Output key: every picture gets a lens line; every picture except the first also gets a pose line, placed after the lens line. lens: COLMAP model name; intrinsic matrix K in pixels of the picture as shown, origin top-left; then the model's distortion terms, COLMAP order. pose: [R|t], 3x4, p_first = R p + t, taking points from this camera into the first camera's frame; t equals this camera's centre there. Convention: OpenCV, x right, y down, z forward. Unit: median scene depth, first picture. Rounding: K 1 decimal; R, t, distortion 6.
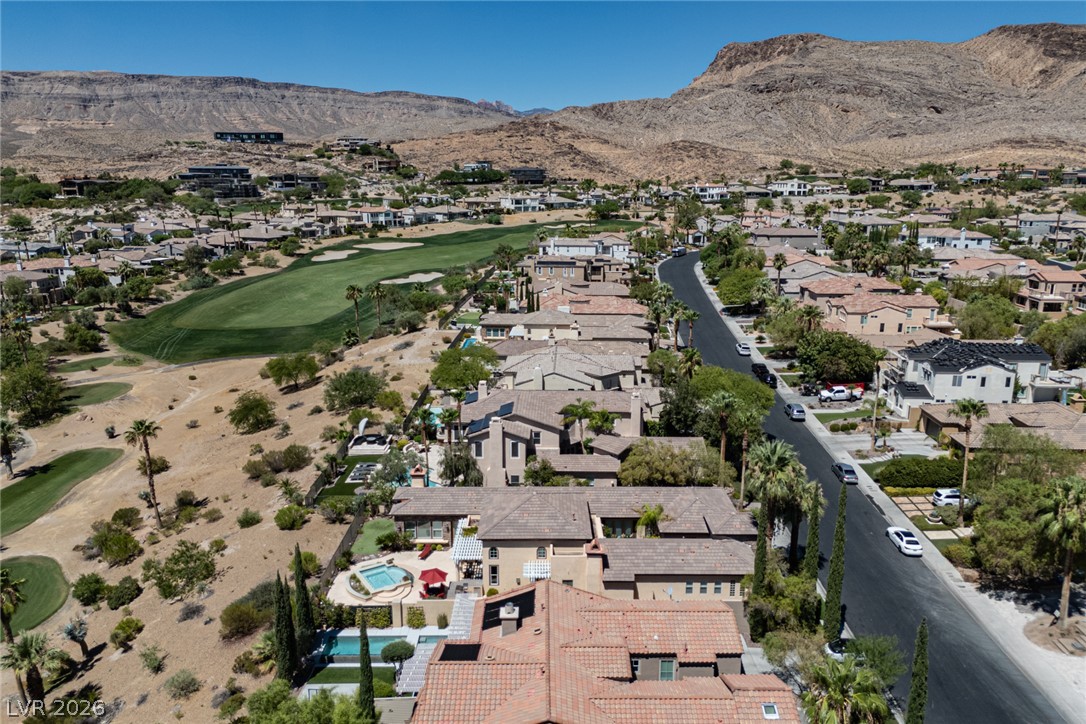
lens RADIAL K [[796.6, 0, 552.7], [0, 796.6, 381.5], [0, 0, 1]] dist [0.069384, -0.067387]
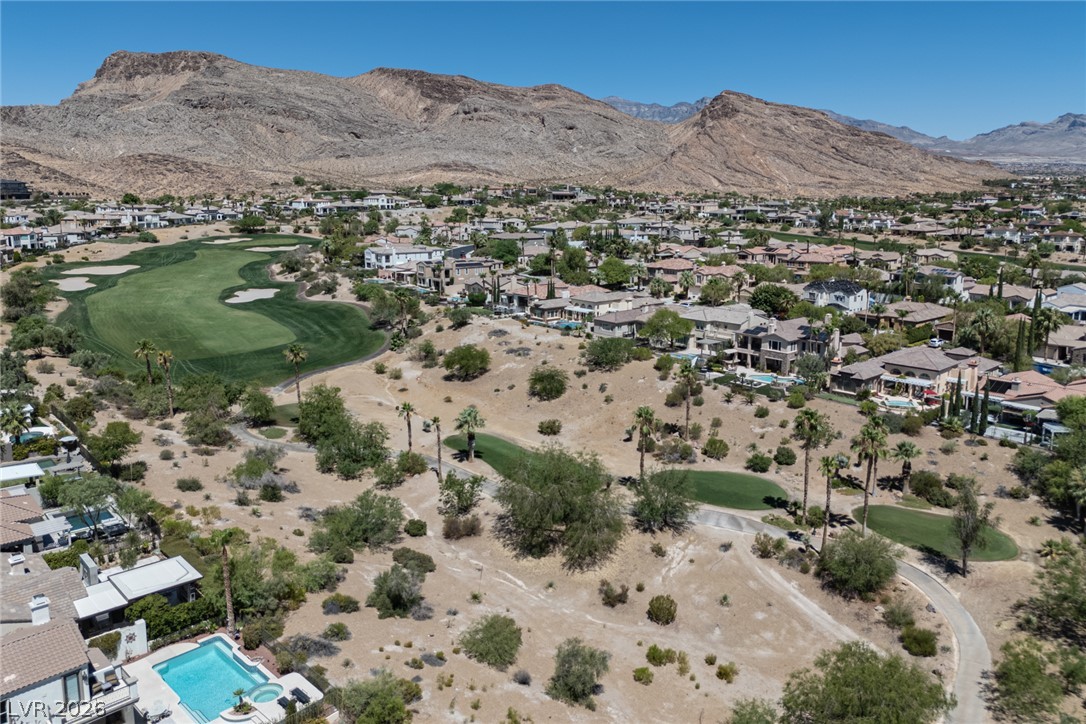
lens RADIAL K [[797.3, 0, 549.7], [0, 797.3, 338.8], [0, 0, 1]] dist [0.070049, -0.072442]
pose [[0.730702, -0.125129, 0.671131, -0.493288], [0.169986, 0.985446, -0.001342, -0.010425], [-0.661195, 0.115064, 0.741337, 0.022534]]
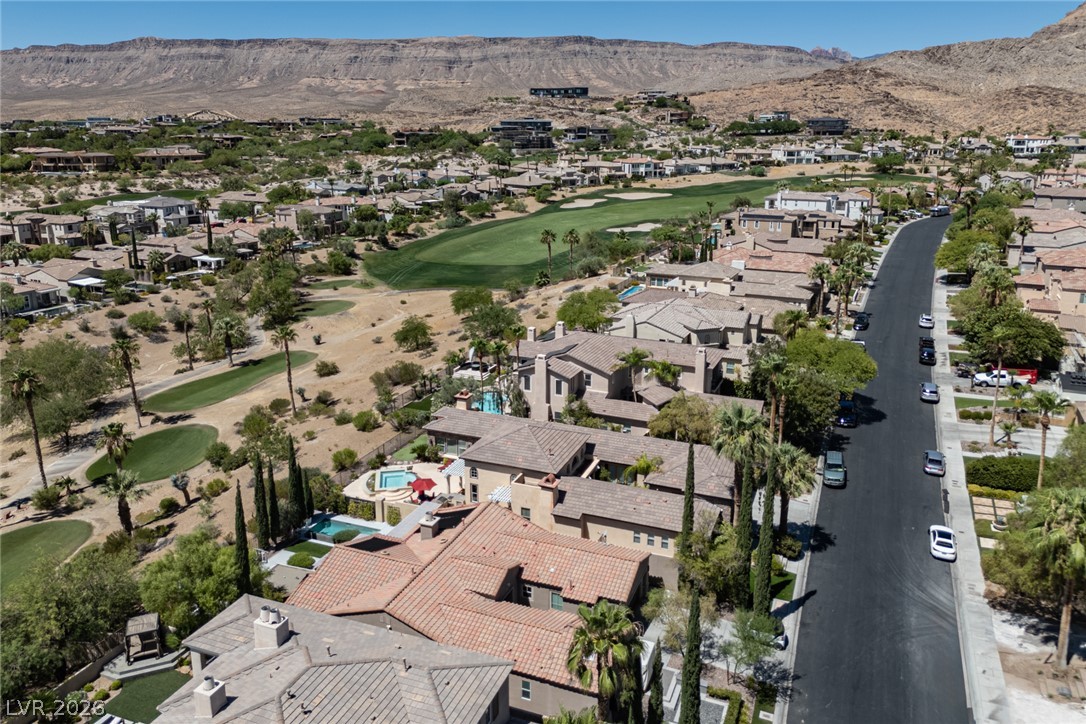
lens RADIAL K [[797.3, 0, 549.7], [0, 797.3, 338.8], [0, 0, 1]] dist [0.070049, -0.072442]
pose [[0.925669, 0.099421, -0.365037, 0.090541], [-0.097200, 0.994963, 0.024505, -0.000717], [0.365635, 0.012798, 0.930670, 0.005581]]
